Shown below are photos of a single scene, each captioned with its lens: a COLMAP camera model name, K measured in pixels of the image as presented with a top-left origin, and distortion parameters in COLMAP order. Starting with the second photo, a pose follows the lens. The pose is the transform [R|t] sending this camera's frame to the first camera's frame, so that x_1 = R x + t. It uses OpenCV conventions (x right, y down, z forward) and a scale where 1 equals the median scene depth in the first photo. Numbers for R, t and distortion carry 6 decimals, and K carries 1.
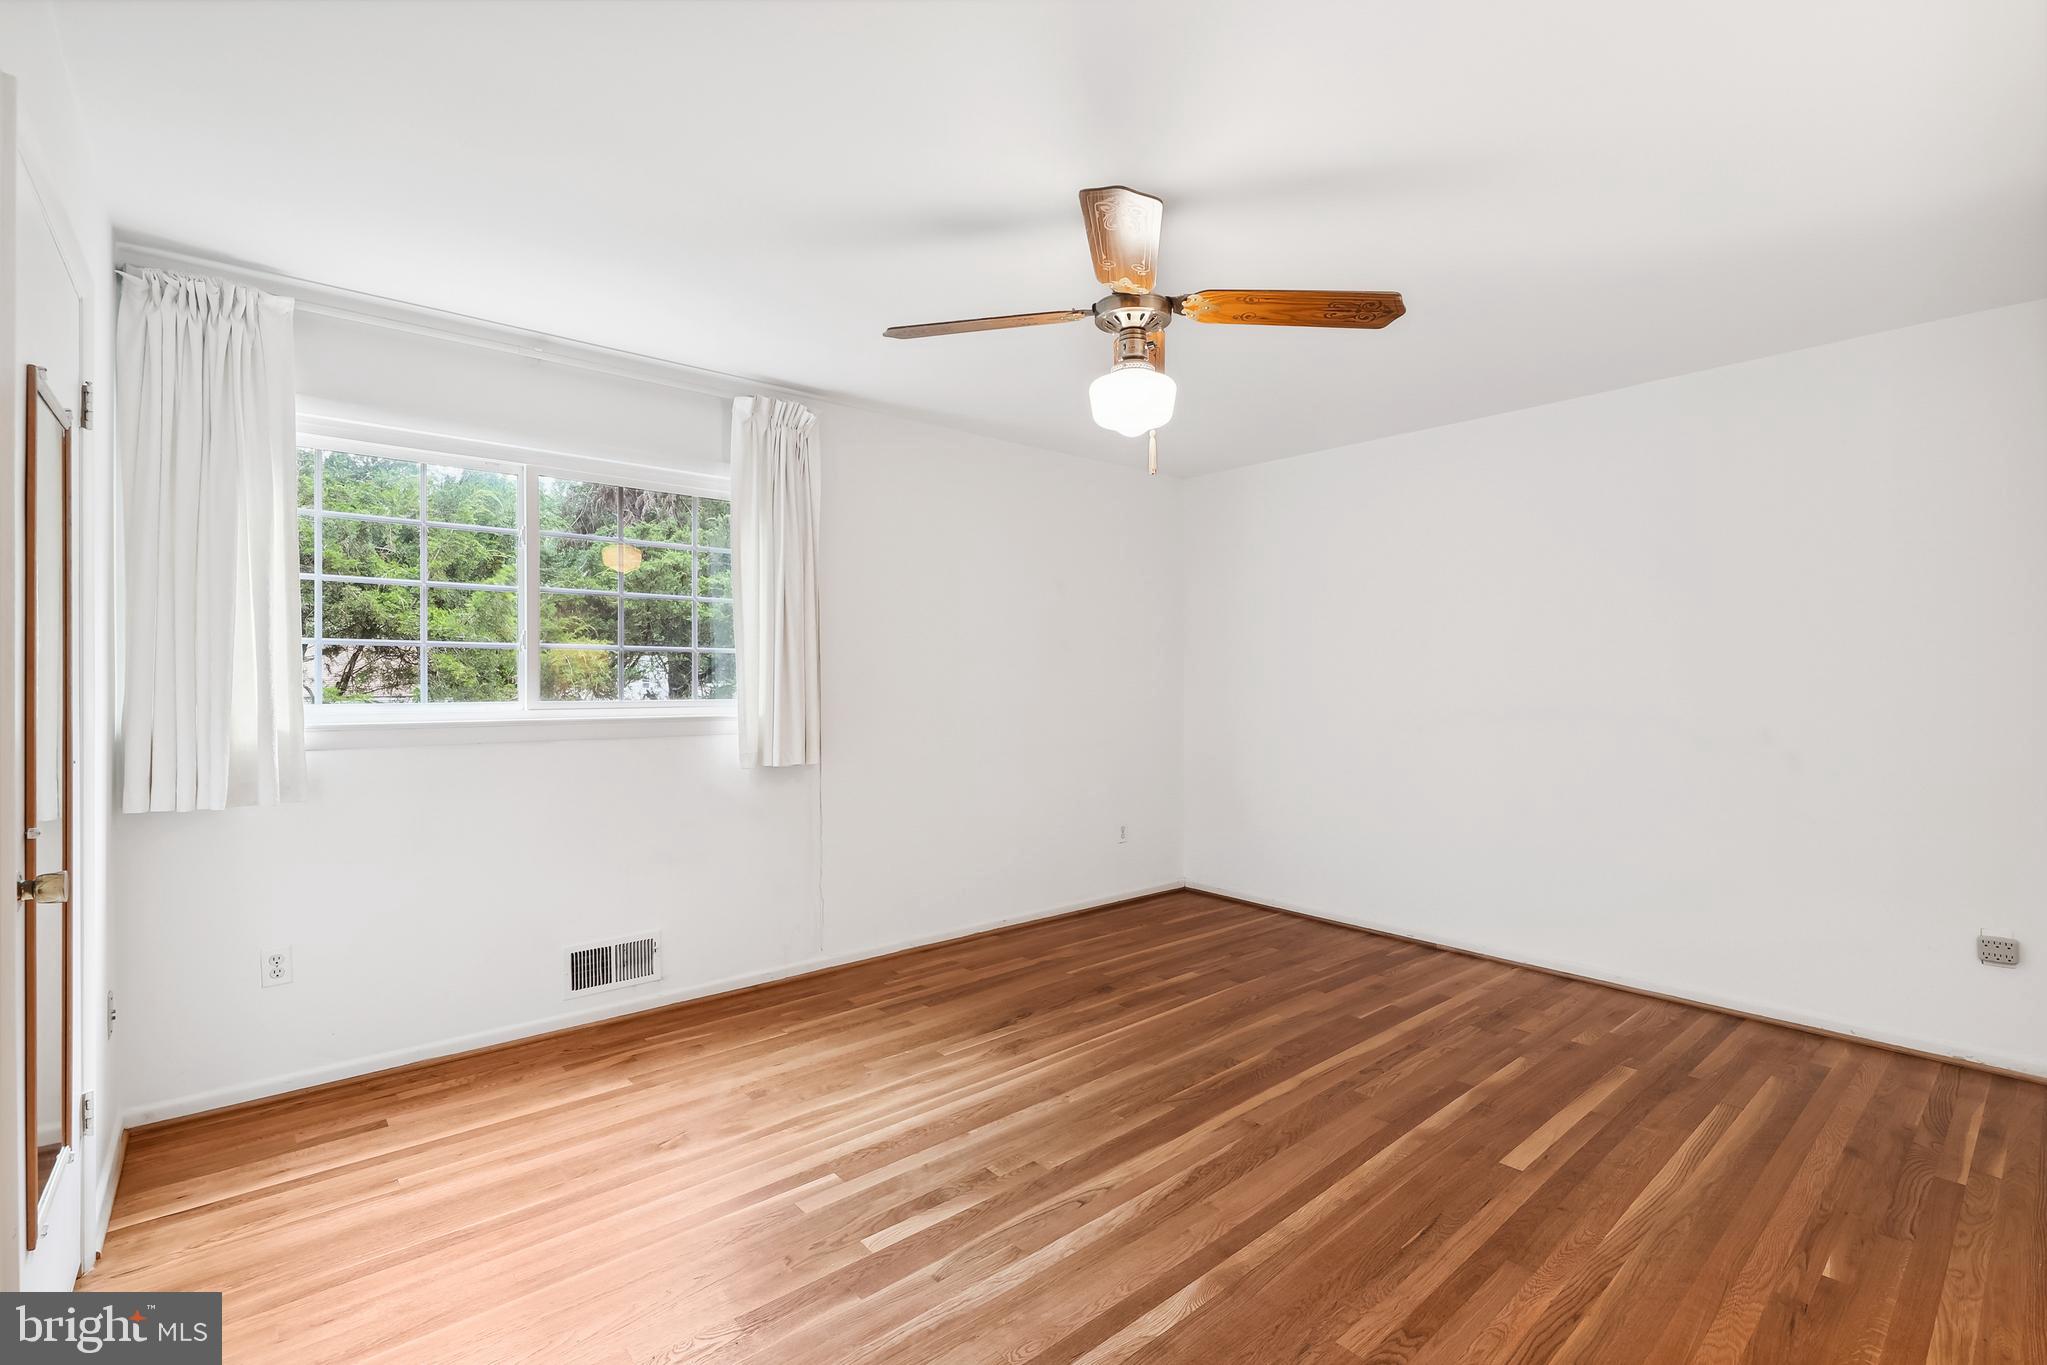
lens RADIAL K [[919.0, 0, 1023.5], [0, 919.0, 682.5], [0, 0, 1]] dist [-0.002651, -0.000803]
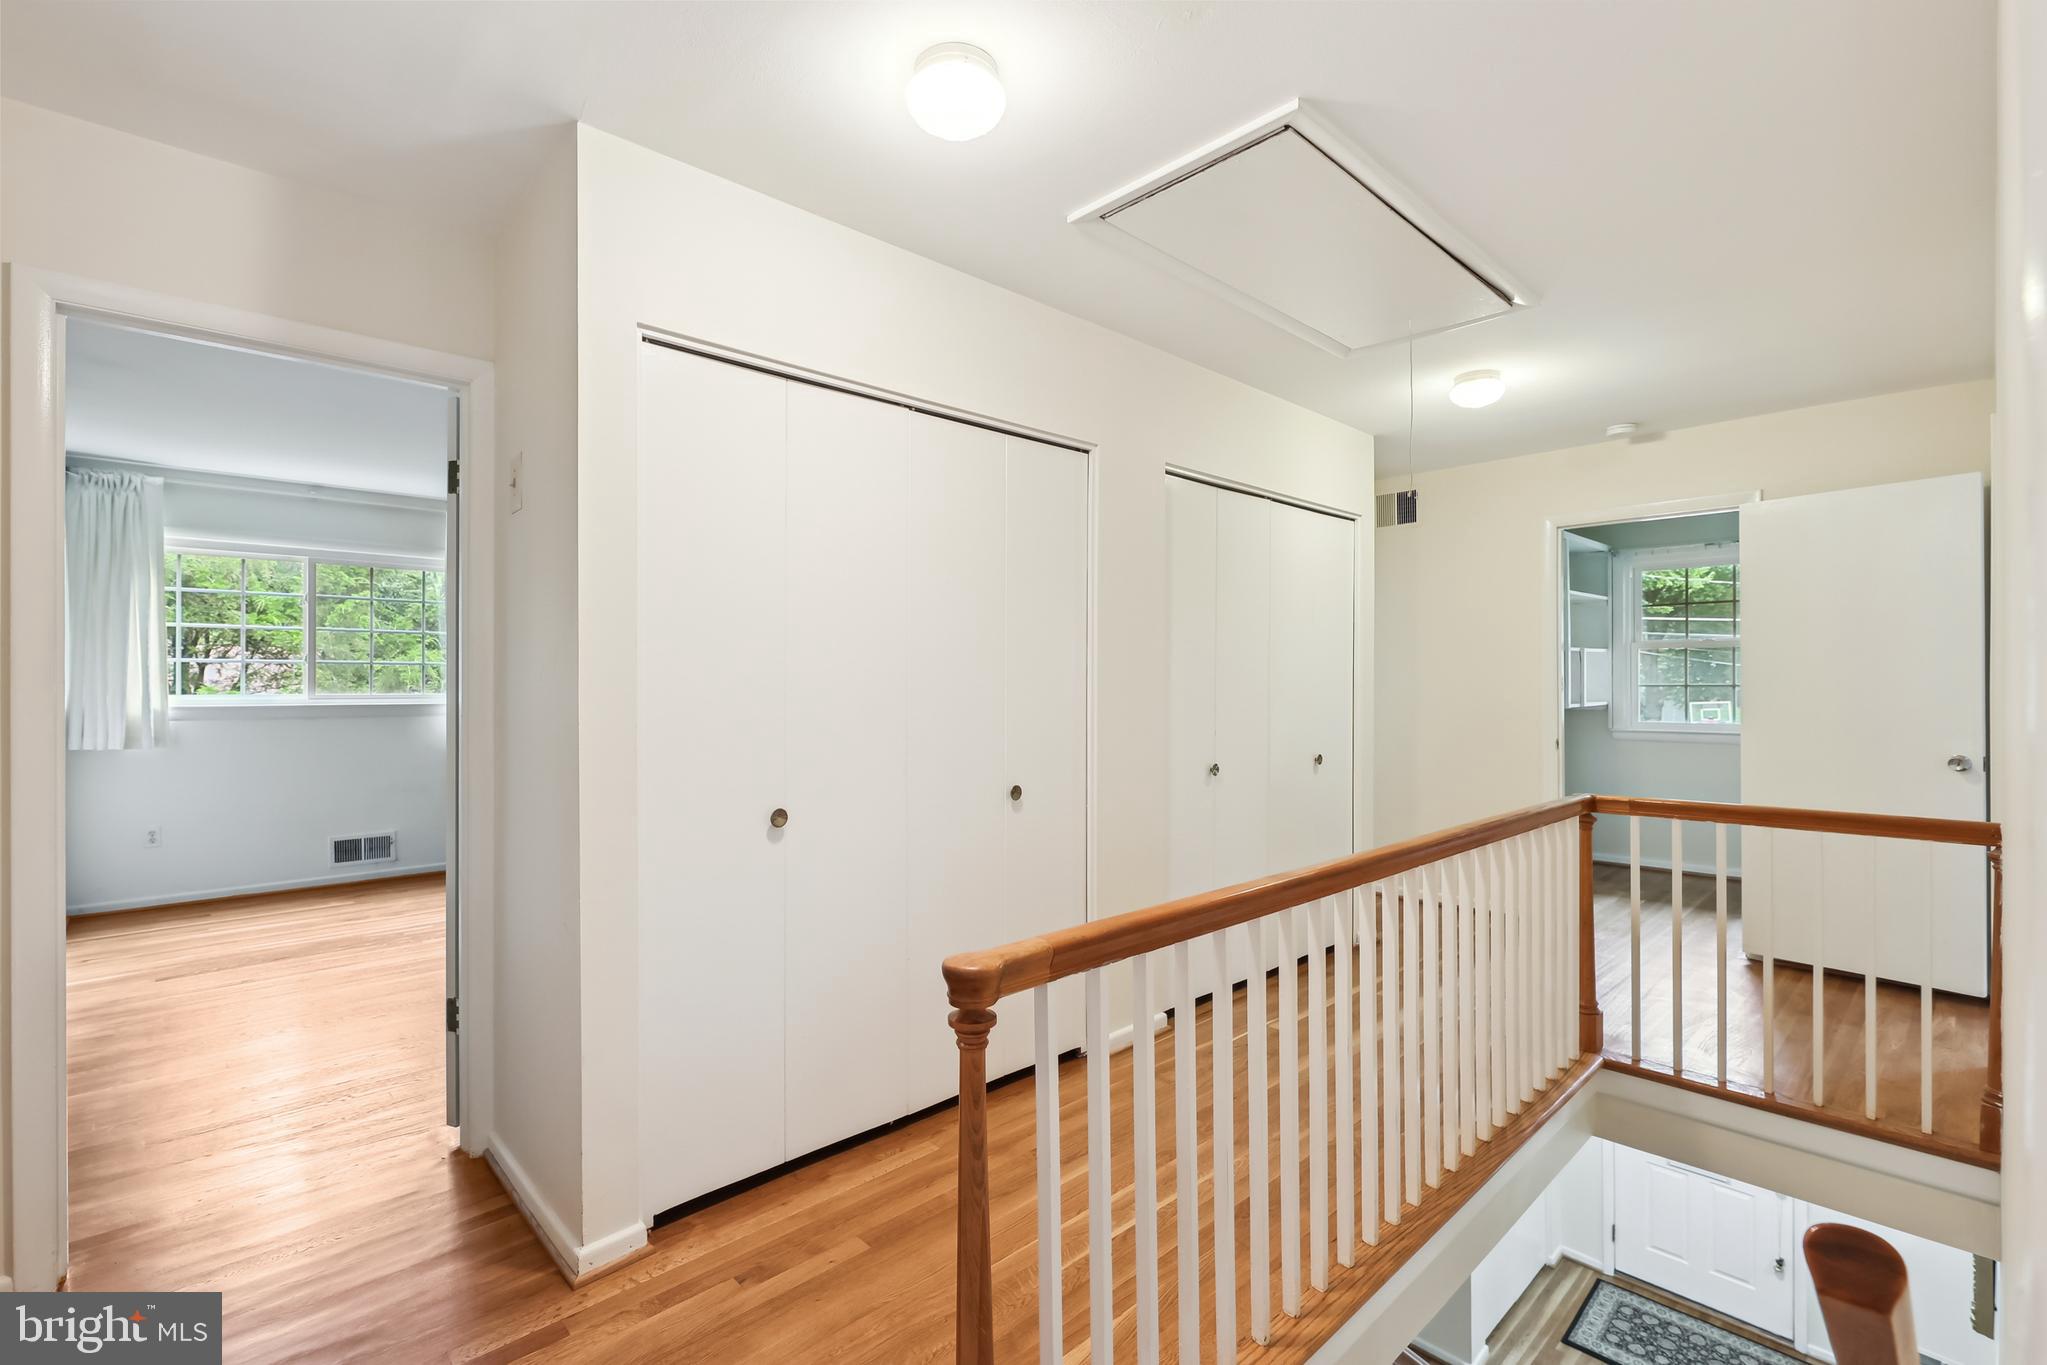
lens RADIAL K [[919.0, 0, 1023.5], [0, 919.0, 682.5], [0, 0, 1]] dist [-0.002651, -0.000803]
pose [[0.999118, 0.005527, 0.041633, 0.889974], [-0.005536, 0.999985, 0.000091, -0.011724], [-0.041632, -0.000321, 0.999133, -0.948259]]
